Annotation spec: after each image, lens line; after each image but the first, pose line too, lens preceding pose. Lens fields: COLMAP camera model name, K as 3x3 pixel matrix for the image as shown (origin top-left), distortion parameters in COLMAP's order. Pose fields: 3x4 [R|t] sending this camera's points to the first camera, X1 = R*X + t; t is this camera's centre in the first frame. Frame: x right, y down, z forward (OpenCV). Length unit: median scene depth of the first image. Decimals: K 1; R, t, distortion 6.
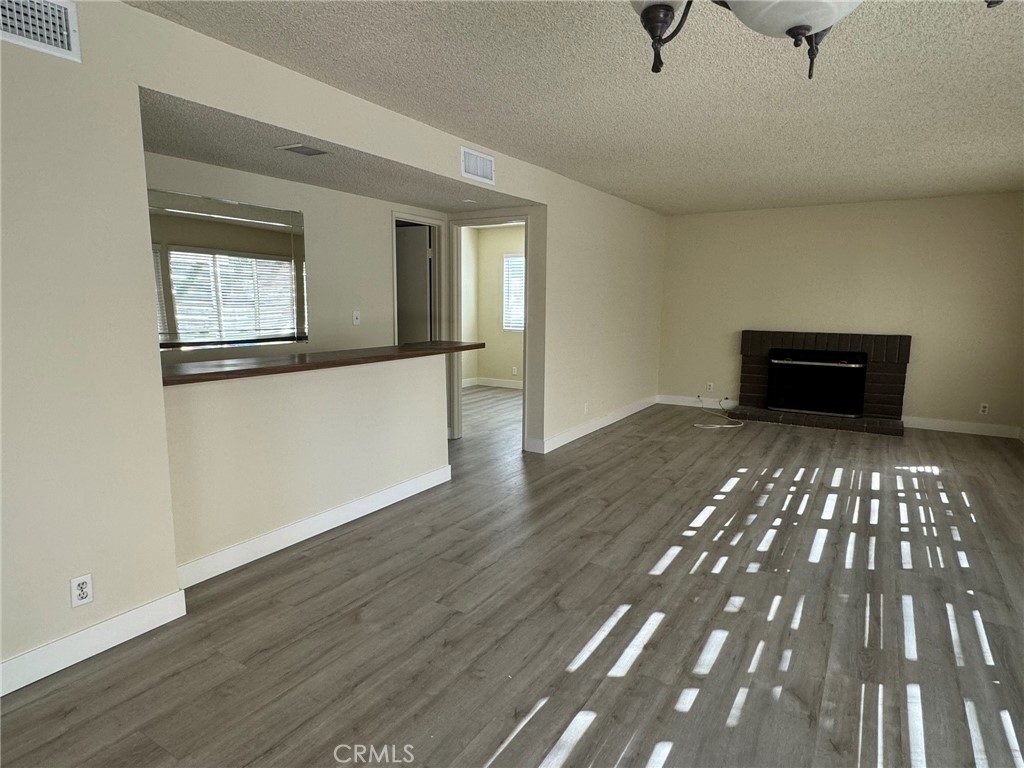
lens RADIAL K [[589.6, 0, 512.6], [0, 589.6, 384.0], [0, 0, 1]] dist [0.001601, 0.000076]
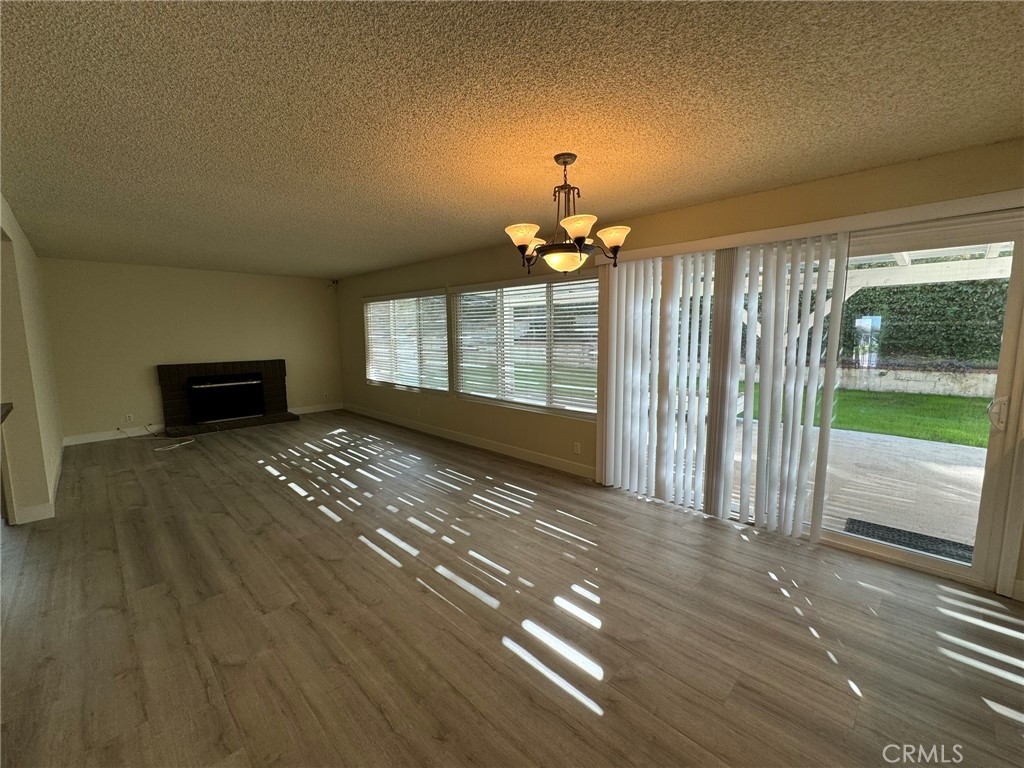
lens RADIAL K [[424.9, 0, 512.0], [0, 424.9, 384.0], [0, 0, 1]] dist [-0.002786, -0.000455]
pose [[0.223994, -0.128725, 0.966052, -0.575562], [0.148848, 0.984128, 0.096621, -0.059906], [-0.963157, 0.122152, 0.239599, 0.214223]]
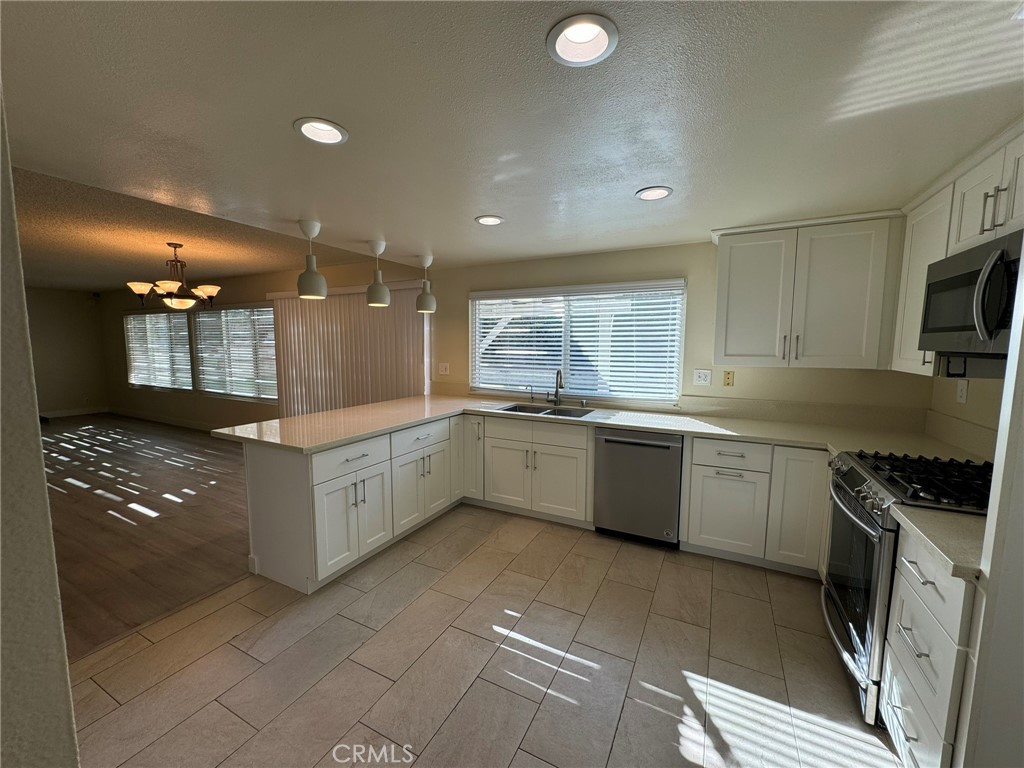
lens RADIAL K [[406.7, 0, 512.0], [0, 406.7, 384.0], [0, 0, 1]] dist [-0.002213, -0.000417]
pose [[-0.077636, -0.108915, 0.991015, -1.083397], [0.137290, 0.983377, 0.118831, 0.039248], [-0.987484, 0.145282, -0.061393, -0.536130]]
